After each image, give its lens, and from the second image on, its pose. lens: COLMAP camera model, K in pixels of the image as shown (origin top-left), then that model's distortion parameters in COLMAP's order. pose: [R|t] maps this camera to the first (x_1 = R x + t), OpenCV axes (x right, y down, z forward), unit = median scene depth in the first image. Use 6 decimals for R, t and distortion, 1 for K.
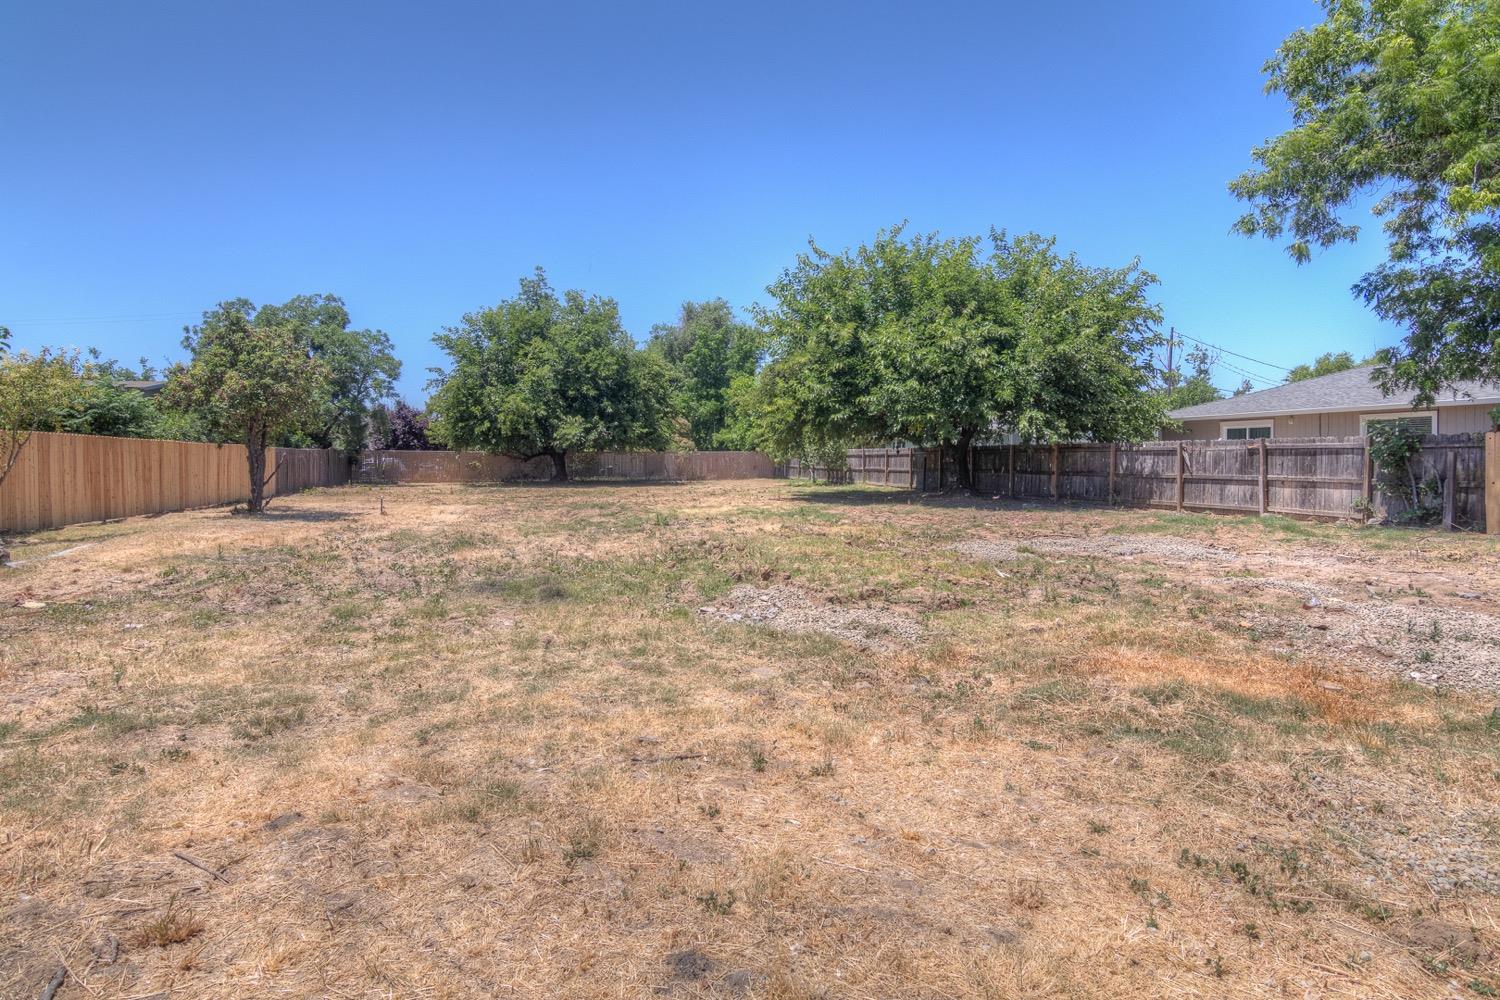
lens RADIAL K [[788.4, 0, 759.2], [0, 788.4, 471.2], [0, 0, 1]] dist [0.001870, -0.000540]
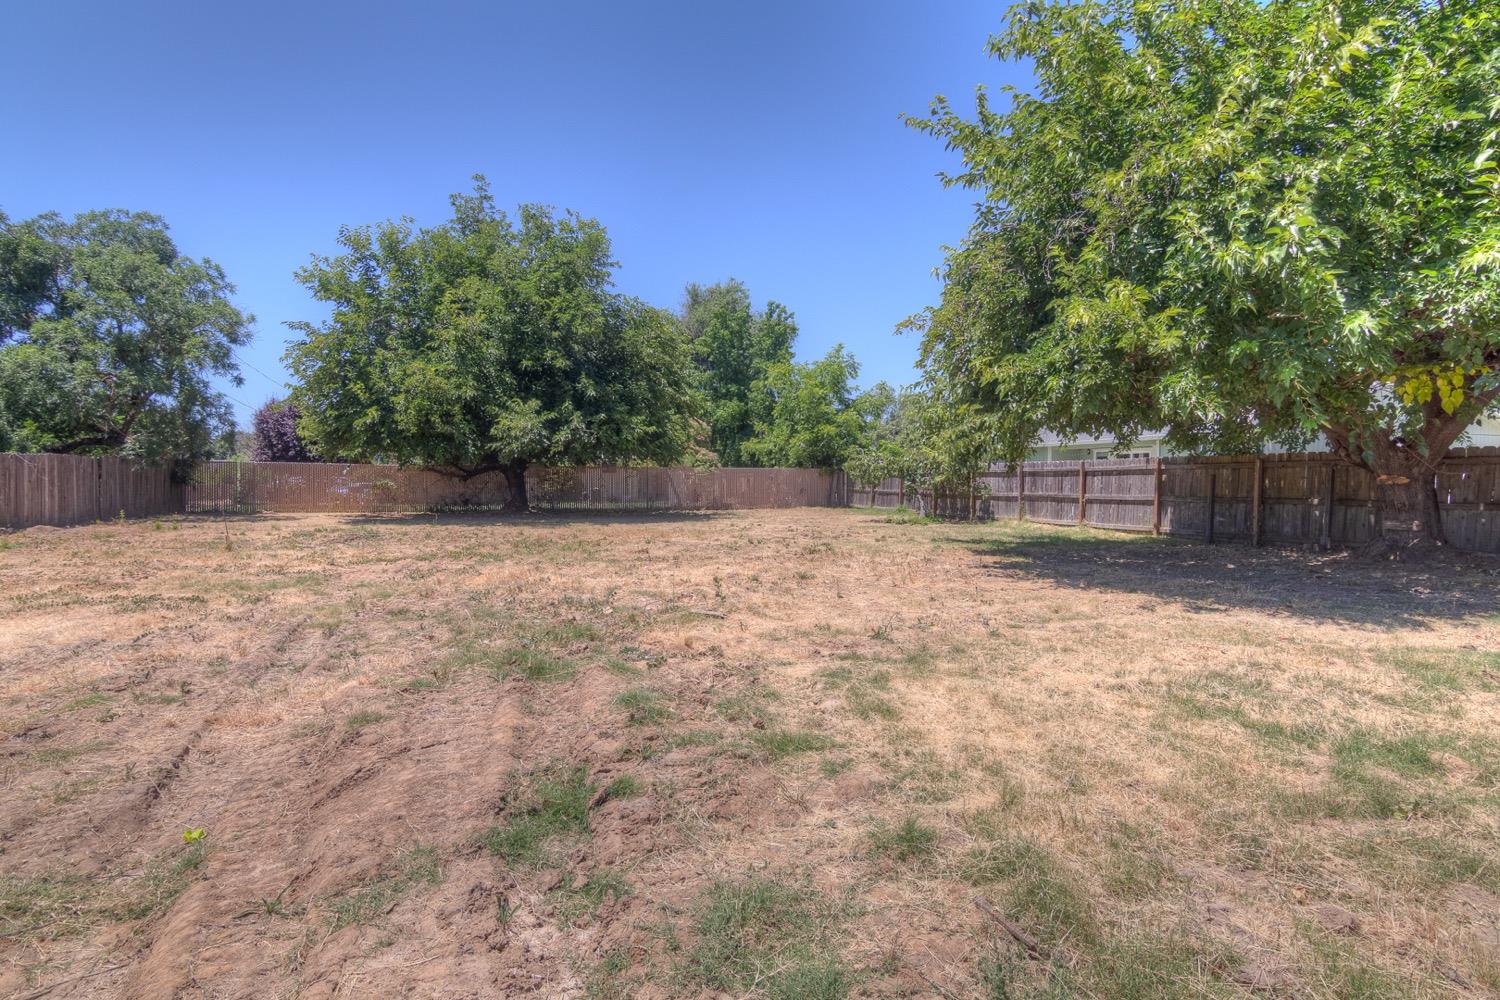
lens RADIAL K [[788.4, 0, 744.1], [0, 788.4, 507.5], [0, 0, 1]] dist [0.001870, -0.000540]
pose [[0.999975, 0.005396, -0.004510, -0.071799], [-0.005315, 0.999828, 0.017766, -0.003402], [0.004605, -0.017742, 0.999832, 0.405495]]
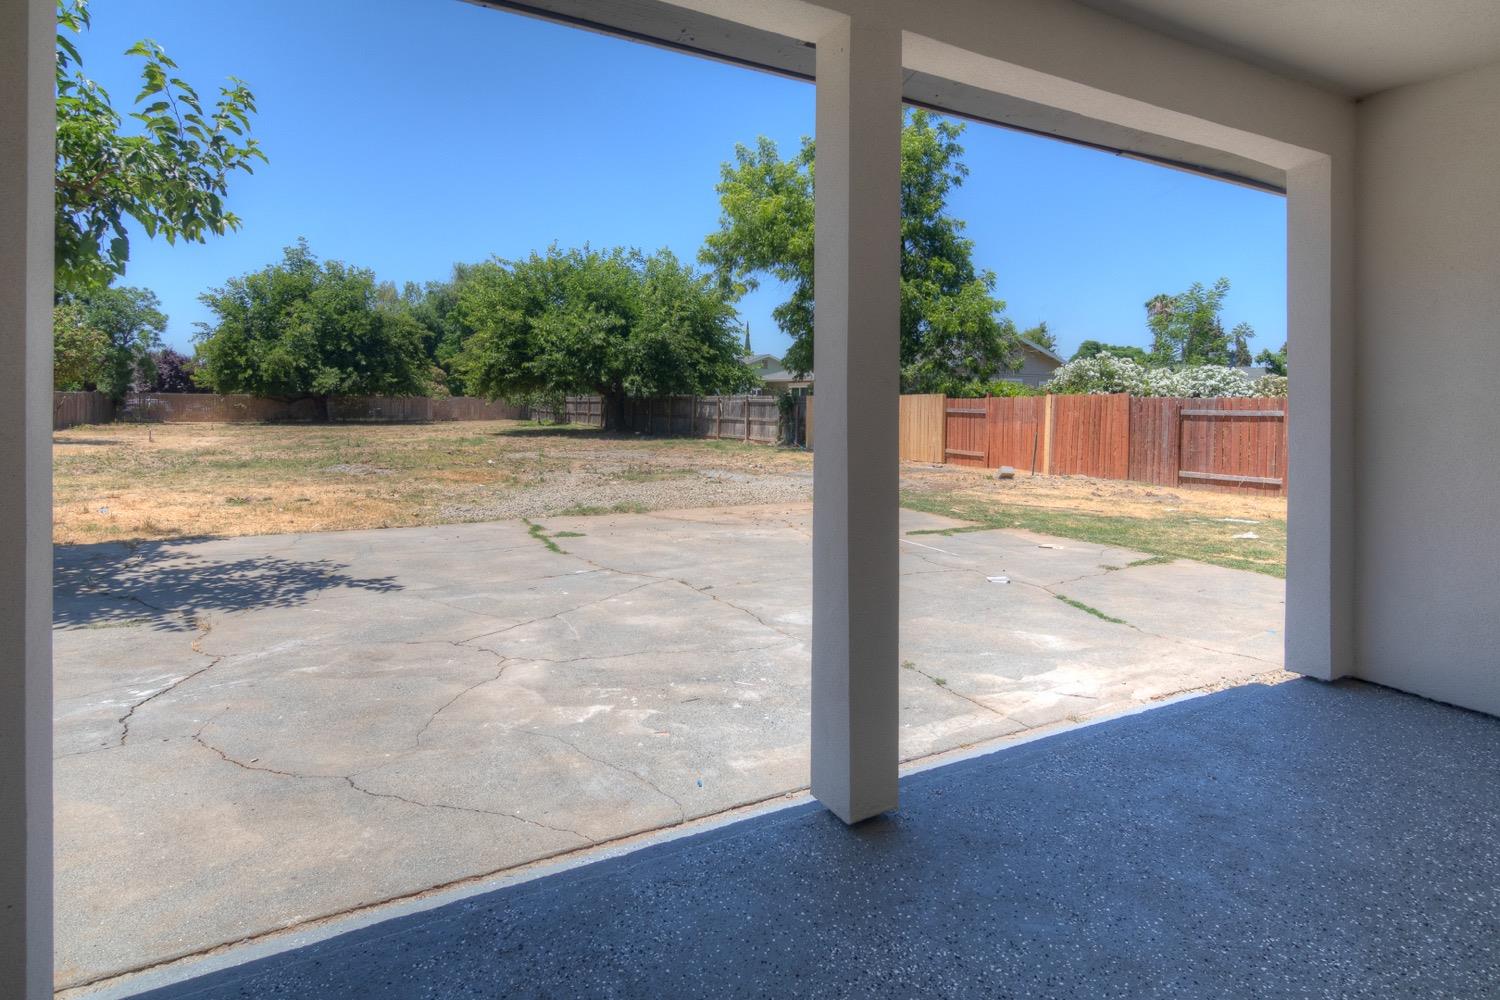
lens RADIAL K [[788.4, 0, 763.1], [0, 788.4, 419.4], [0, 0, 1]] dist [0.001870, -0.000540]
pose [[0.975991, 0.005684, 0.217736, 0.145071], [-0.006775, 0.999968, 0.004261, 0.000740], [-0.217705, -0.005634, 0.975998, -0.315848]]
